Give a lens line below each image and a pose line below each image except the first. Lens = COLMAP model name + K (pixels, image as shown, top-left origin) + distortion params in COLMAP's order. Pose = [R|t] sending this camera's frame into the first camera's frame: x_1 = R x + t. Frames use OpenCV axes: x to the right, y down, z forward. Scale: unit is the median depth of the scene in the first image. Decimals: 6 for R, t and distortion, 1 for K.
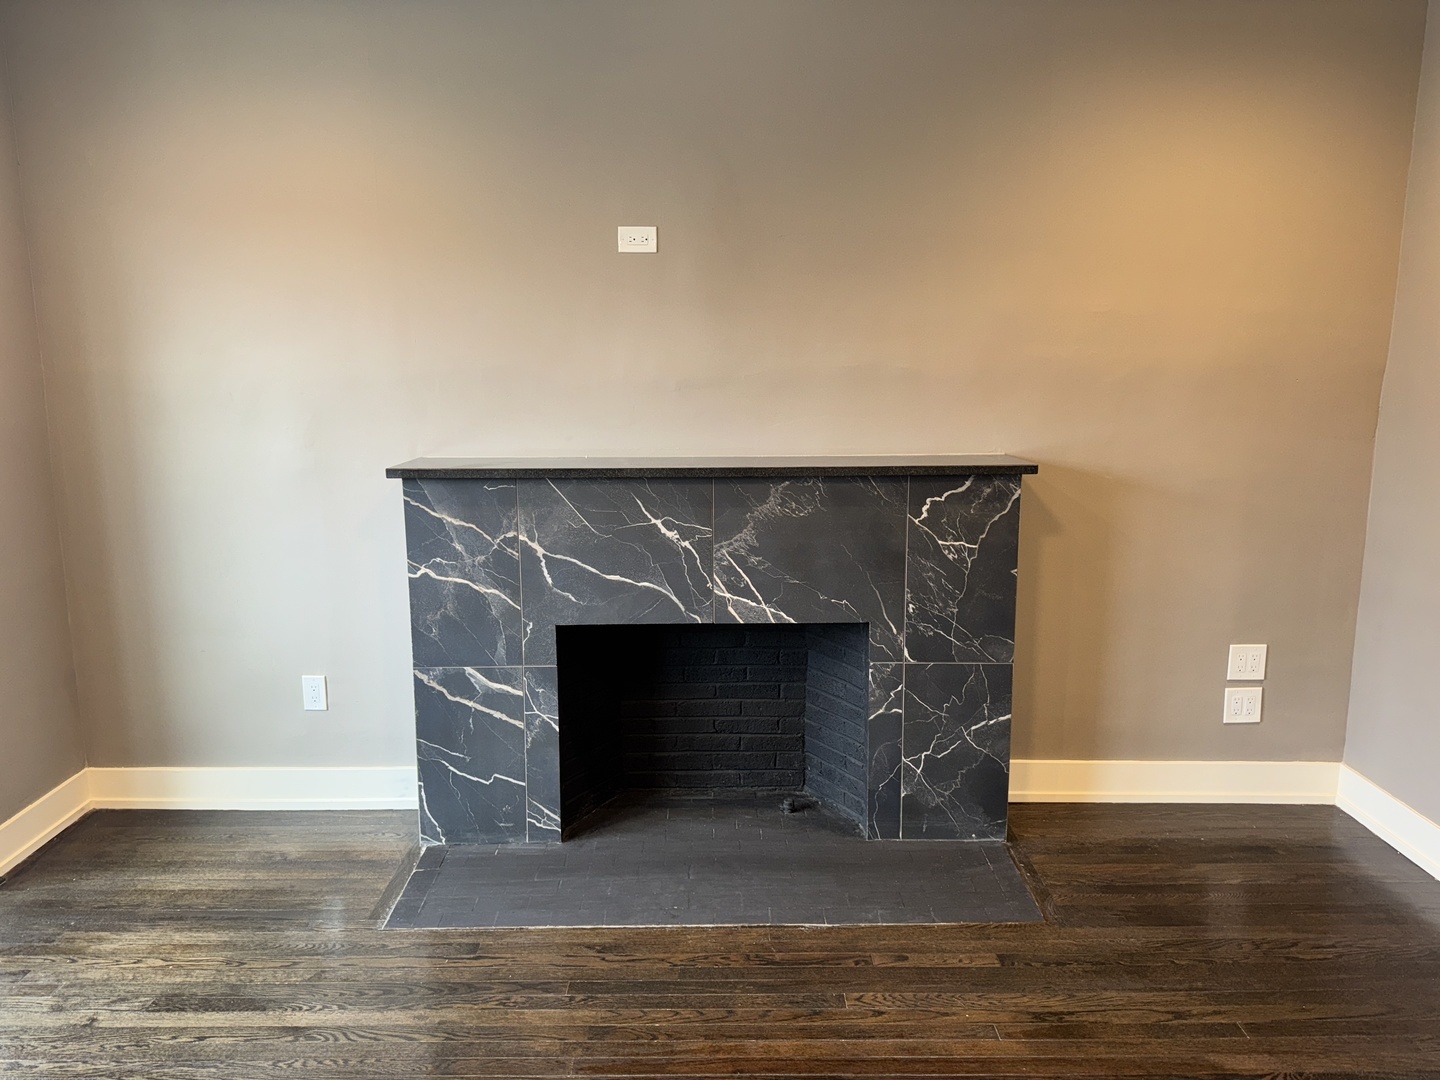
lens RADIAL K [[1014.6, 0, 716.1], [0, 1014.6, 528.3], [0, 0, 1]] dist [0.054891, -0.070150]
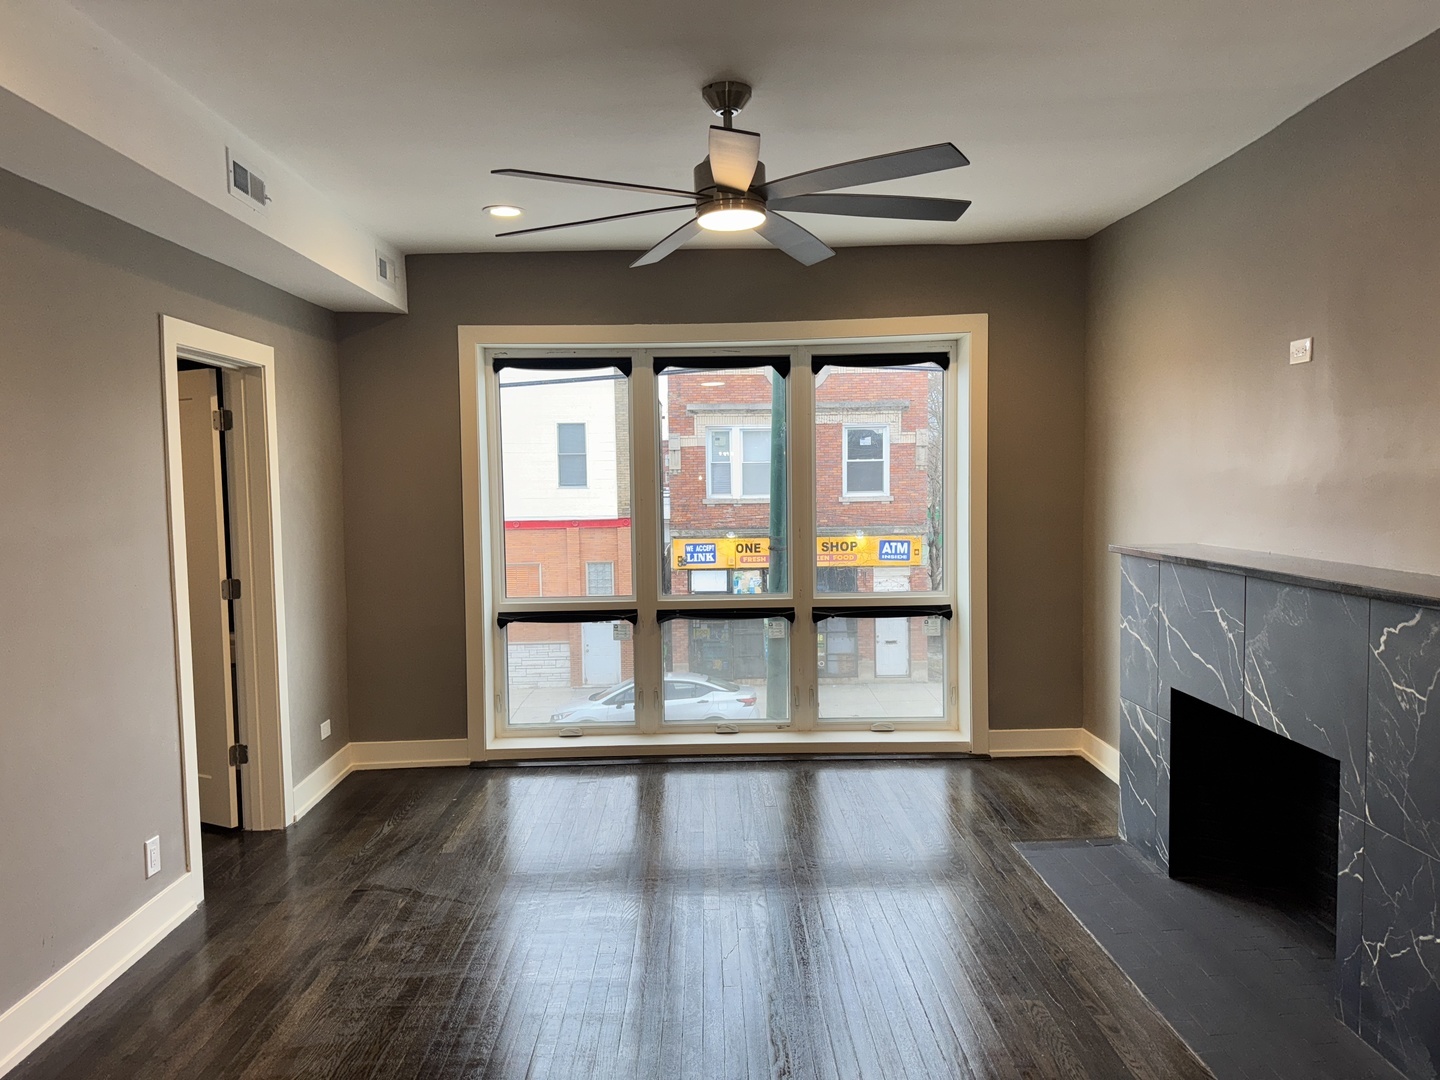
lens RADIAL K [[1014.6, 0, 722.2], [0, 1014.6, 541.7], [0, 0, 1]] dist [0.054891, -0.070150]
pose [[0.014493, 0.067618, -0.997606, 1.021629], [-0.154624, 0.985861, 0.064576, -0.068493], [0.987867, 0.153318, 0.024744, 0.428290]]
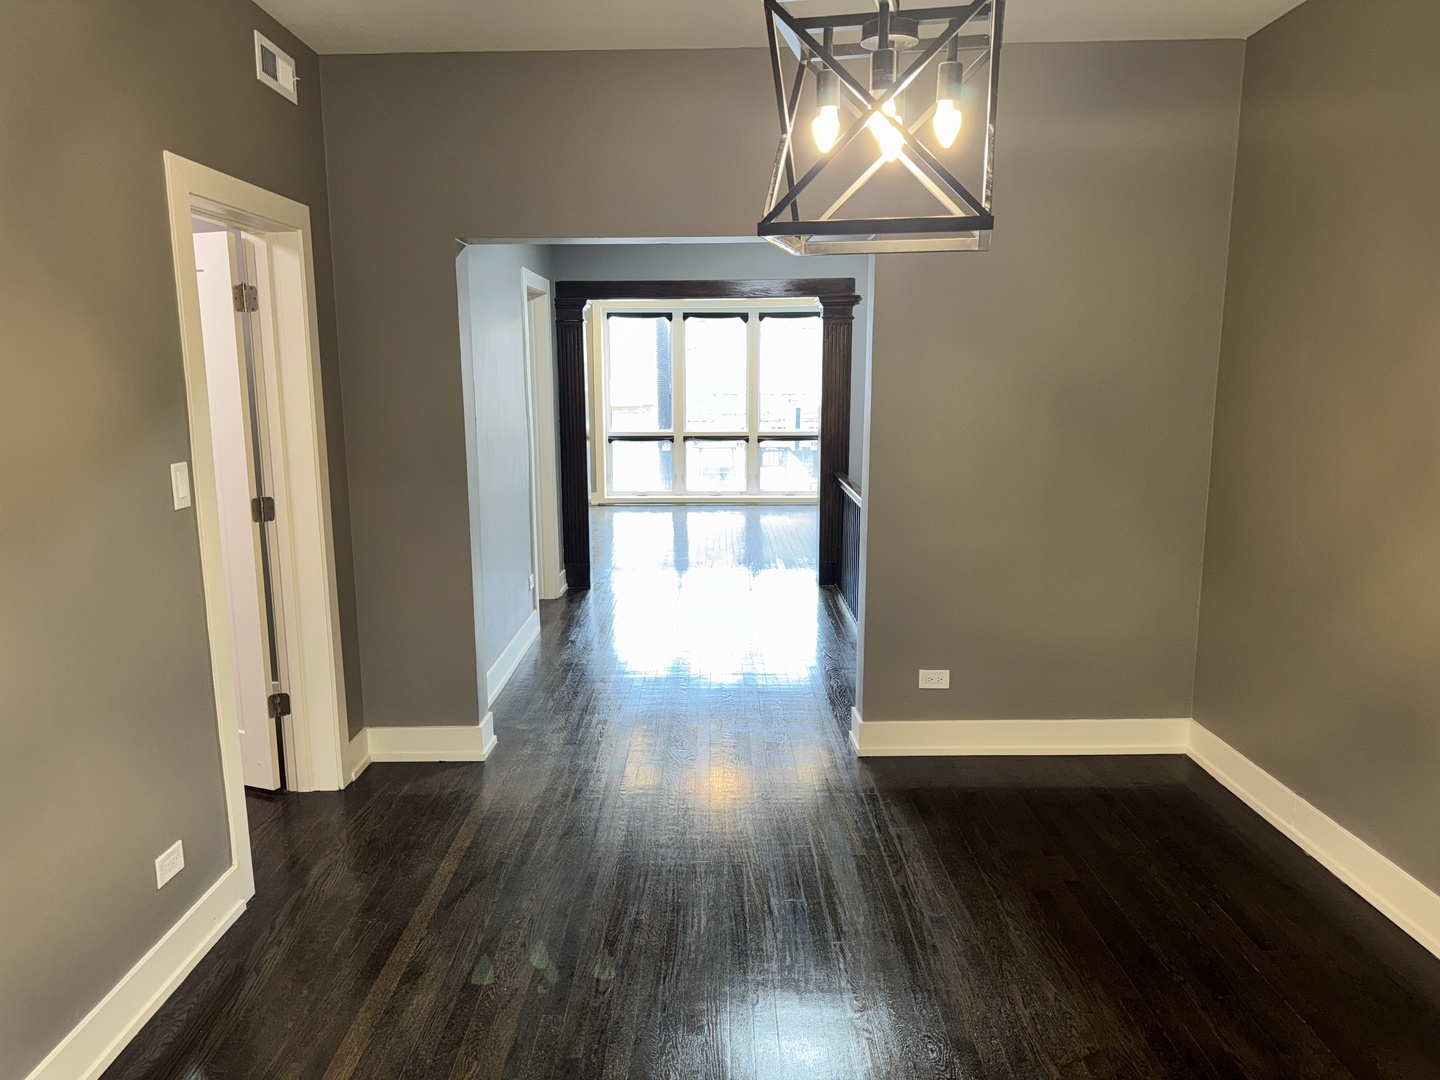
lens RADIAL K [[1014.6, 0, 698.4], [0, 1014.6, 569.5], [0, 0, 1]] dist [0.054891, -0.070150]
pose [[-0.022488, 0.195315, -0.980483, 3.093385], [-0.164930, 0.966568, 0.196326, -0.085884], [0.986049, 0.166126, 0.010477, 0.477015]]
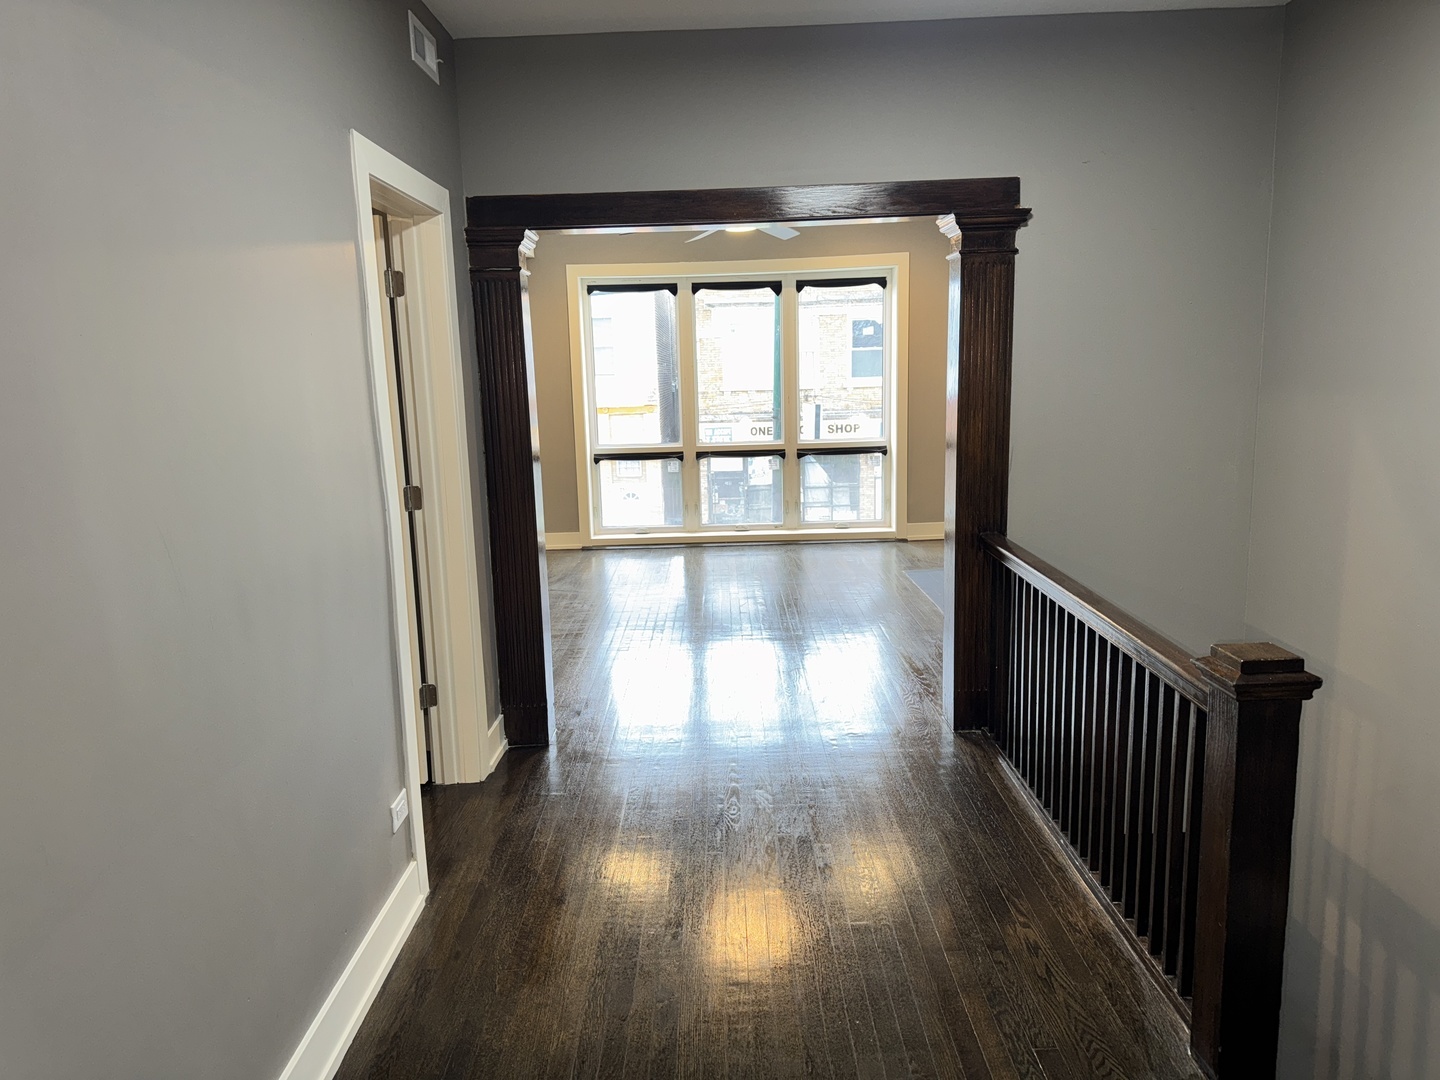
lens RADIAL K [[1014.6, 0, 714.9], [0, 1014.6, 559.2], [0, 0, 1]] dist [0.054891, -0.070150]
pose [[-0.007260, 0.189133, -0.981925, 2.040668], [-0.141961, 0.971810, 0.188235, -0.058067], [0.989846, 0.140762, 0.019794, 0.414012]]
